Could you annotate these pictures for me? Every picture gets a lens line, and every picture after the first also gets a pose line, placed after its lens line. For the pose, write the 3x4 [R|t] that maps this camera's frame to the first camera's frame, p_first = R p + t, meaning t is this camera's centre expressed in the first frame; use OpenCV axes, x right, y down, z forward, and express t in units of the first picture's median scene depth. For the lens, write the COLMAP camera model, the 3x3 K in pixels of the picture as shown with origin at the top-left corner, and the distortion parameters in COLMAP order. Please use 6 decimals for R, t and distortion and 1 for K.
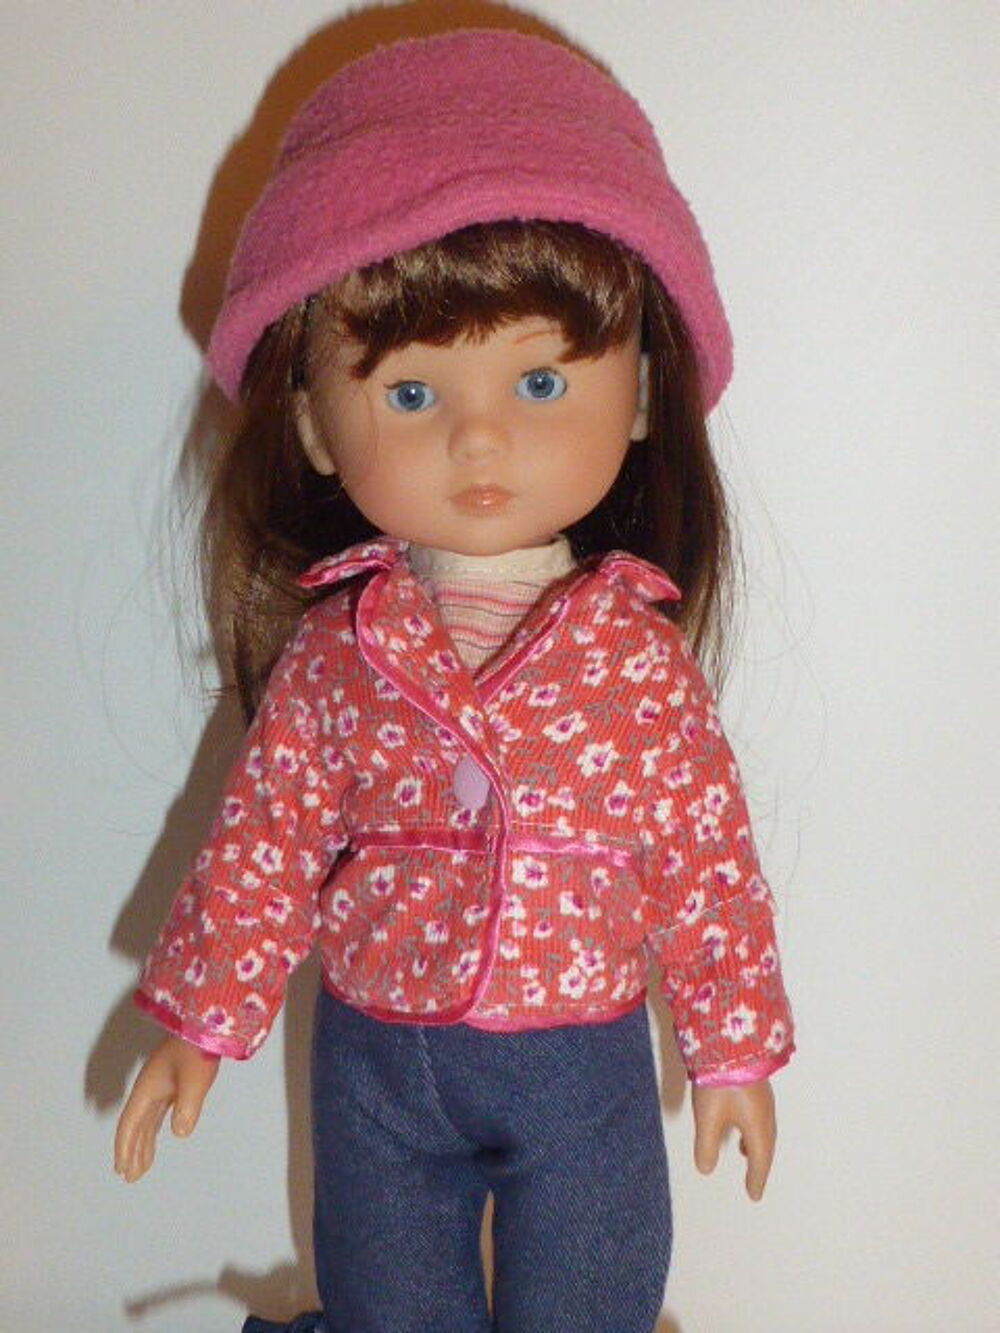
lens RADIAL K [[1793.9, 0, 500.0], [0, 1793.9, 666.5], [0, 0, 1]] dist [-0.108823, 0.352922]
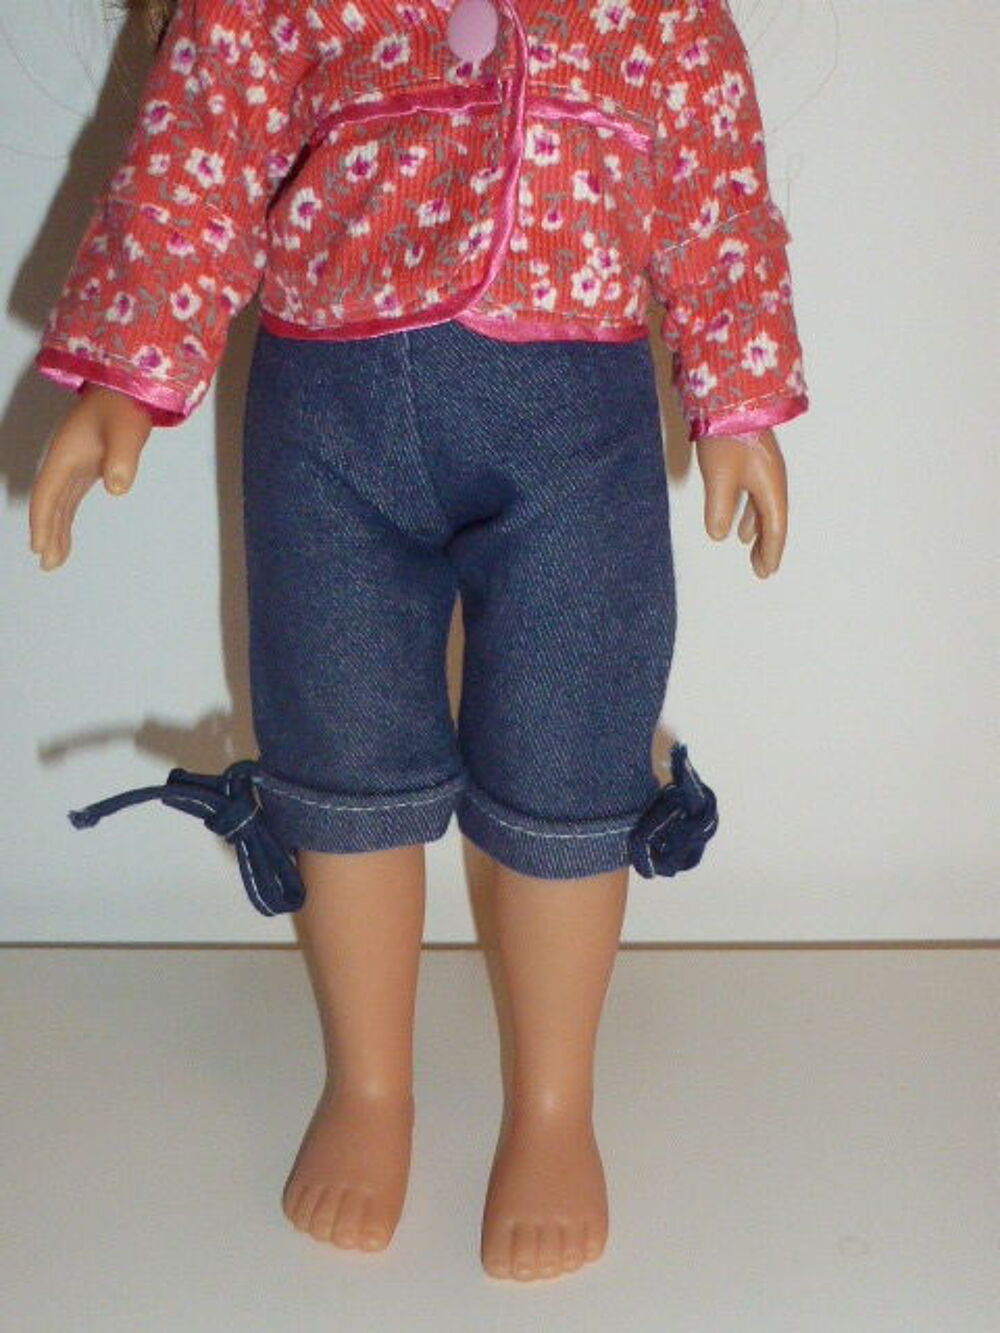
lens RADIAL K [[1793.9, 0, 500.0], [0, 1793.9, 666.5], [0, 0, 1]] dist [-0.108823, 0.352922]
pose [[0.984289, -0.037015, 0.172643, -0.149497], [0.021588, 0.995672, 0.090390, 0.271653], [-0.175242, -0.085242, 0.980828, 0.149142]]
